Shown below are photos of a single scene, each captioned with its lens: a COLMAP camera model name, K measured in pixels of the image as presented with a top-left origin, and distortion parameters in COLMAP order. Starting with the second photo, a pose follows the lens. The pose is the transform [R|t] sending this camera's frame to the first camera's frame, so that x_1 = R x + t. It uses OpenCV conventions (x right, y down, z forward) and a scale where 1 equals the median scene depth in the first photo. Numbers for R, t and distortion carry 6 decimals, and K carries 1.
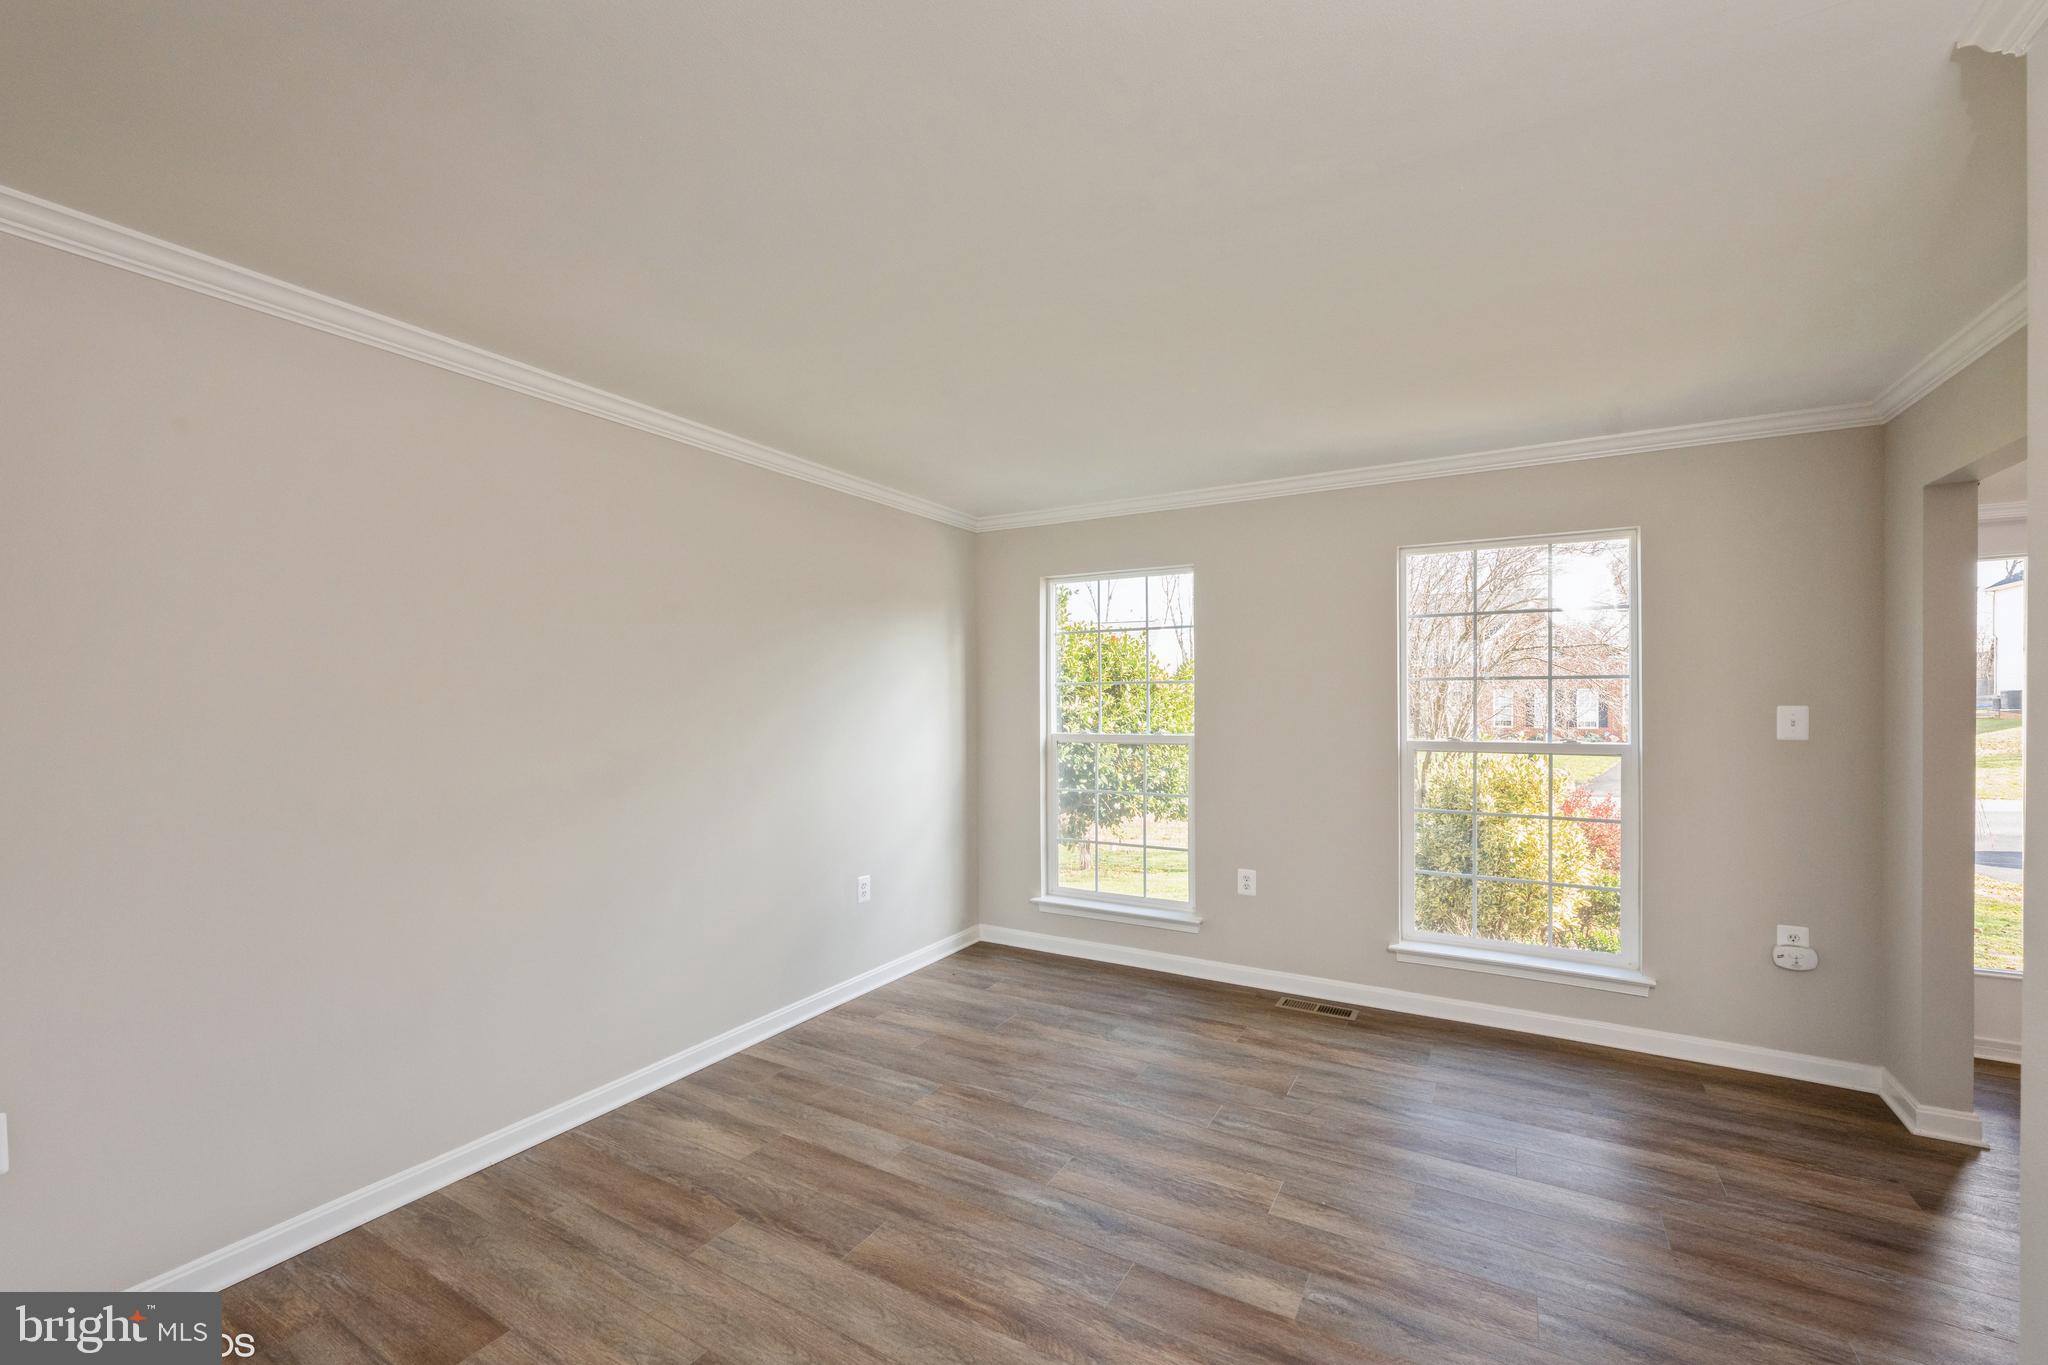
lens RADIAL K [[845.2, 0, 1018.5], [0, 845.2, 690.4], [0, 0, 1]] dist [-0.002162, 0.000277]
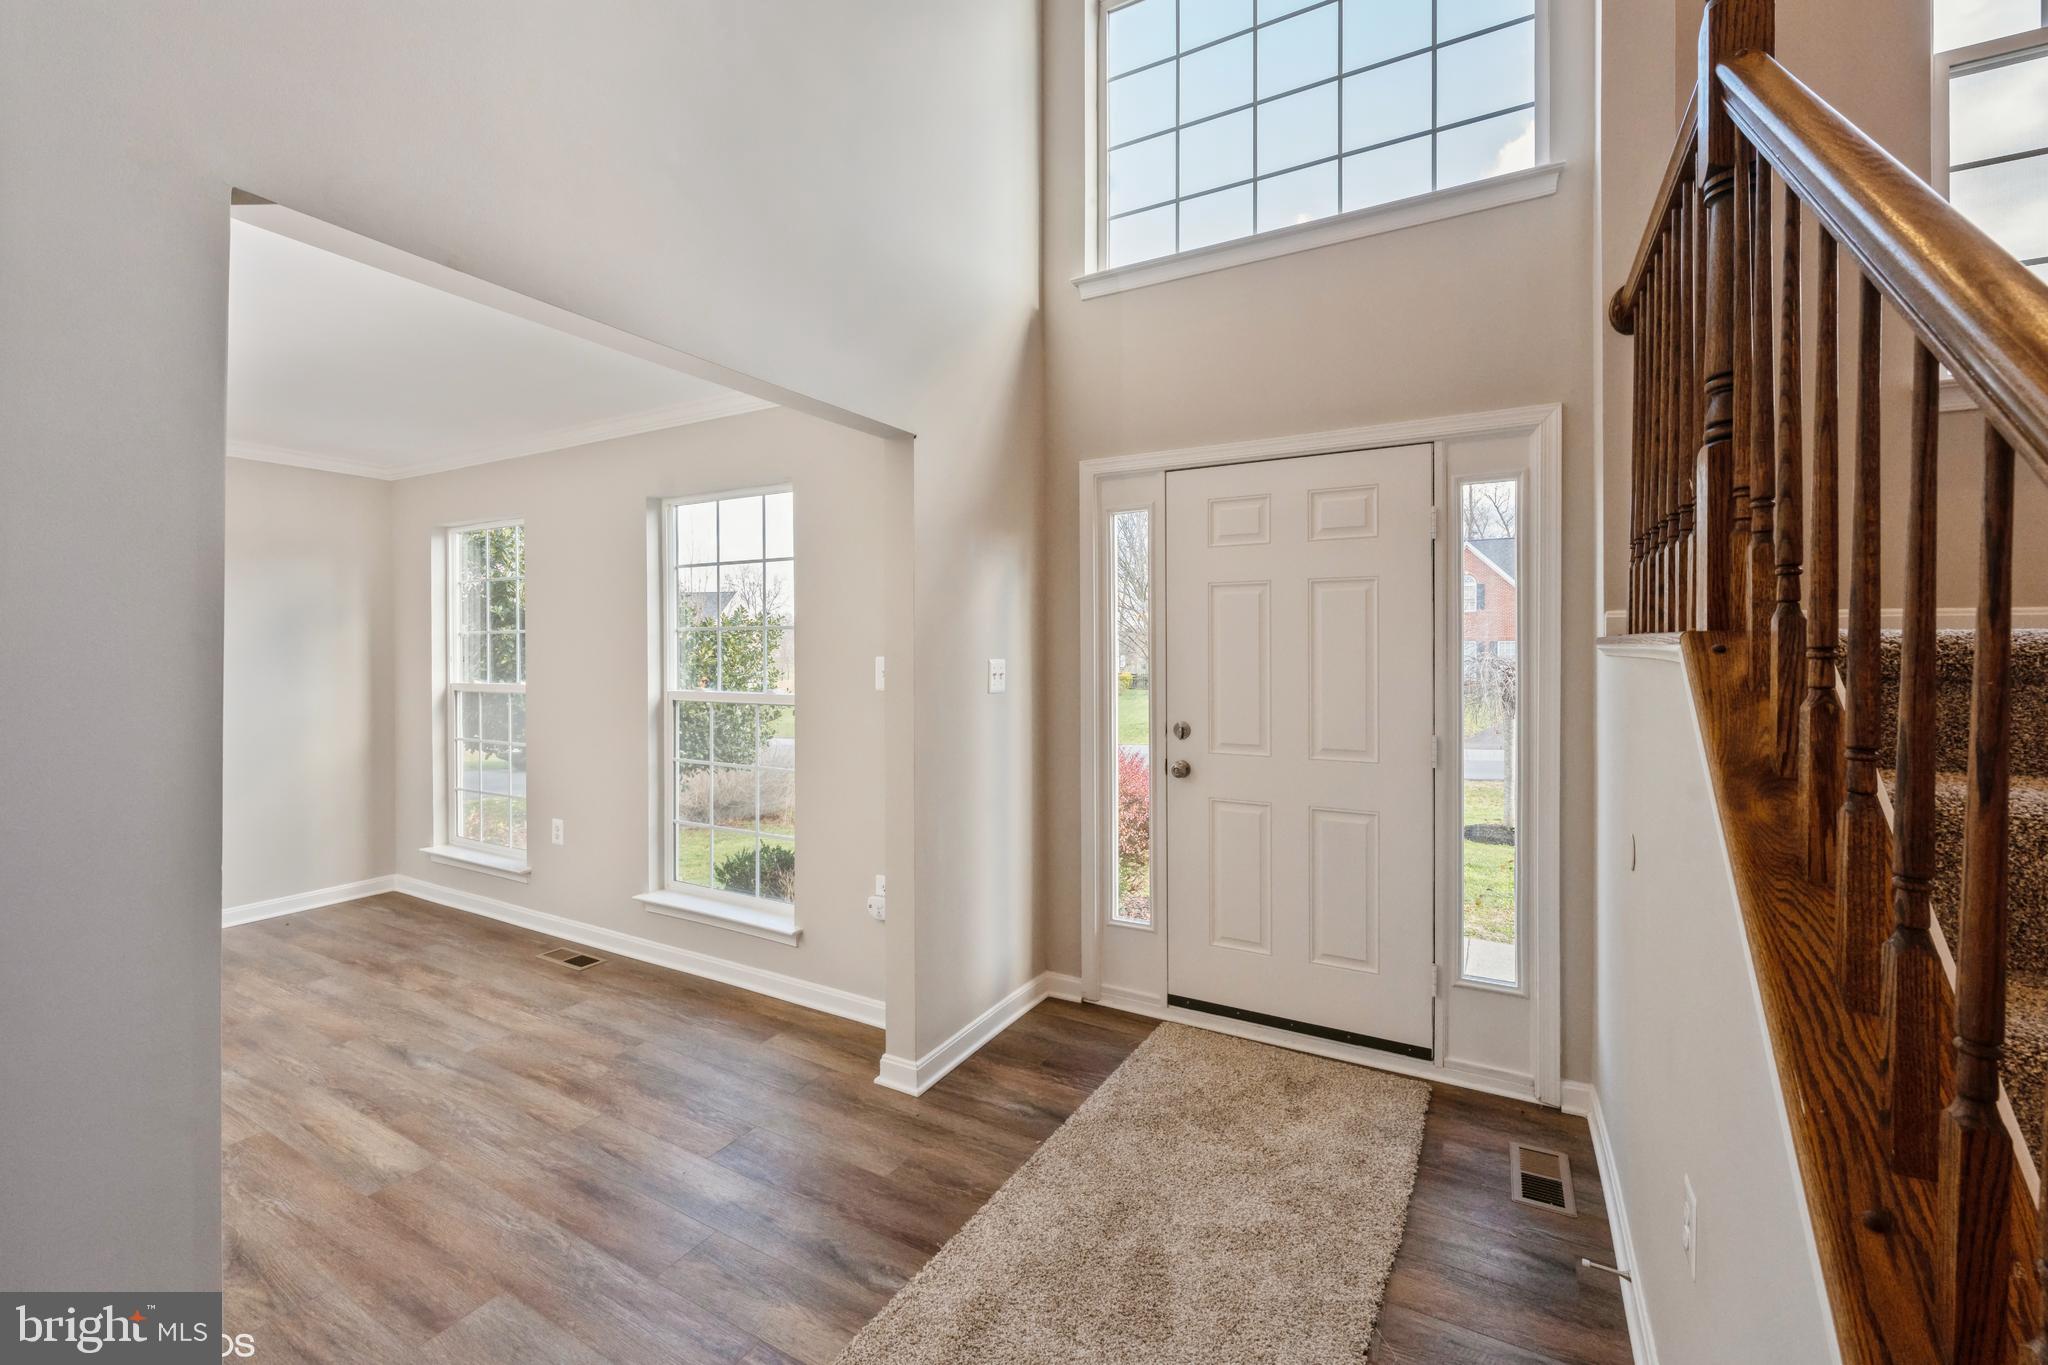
lens RADIAL K [[845.2, 0, 1014.9], [0, 845.2, 663.9], [0, 0, 1]] dist [-0.002162, 0.000277]
pose [[0.999783, 0.004828, 0.020276, 0.905110], [-0.005372, 0.999625, 0.026853, -0.000022], [-0.020139, -0.026956, 0.999434, 0.002158]]
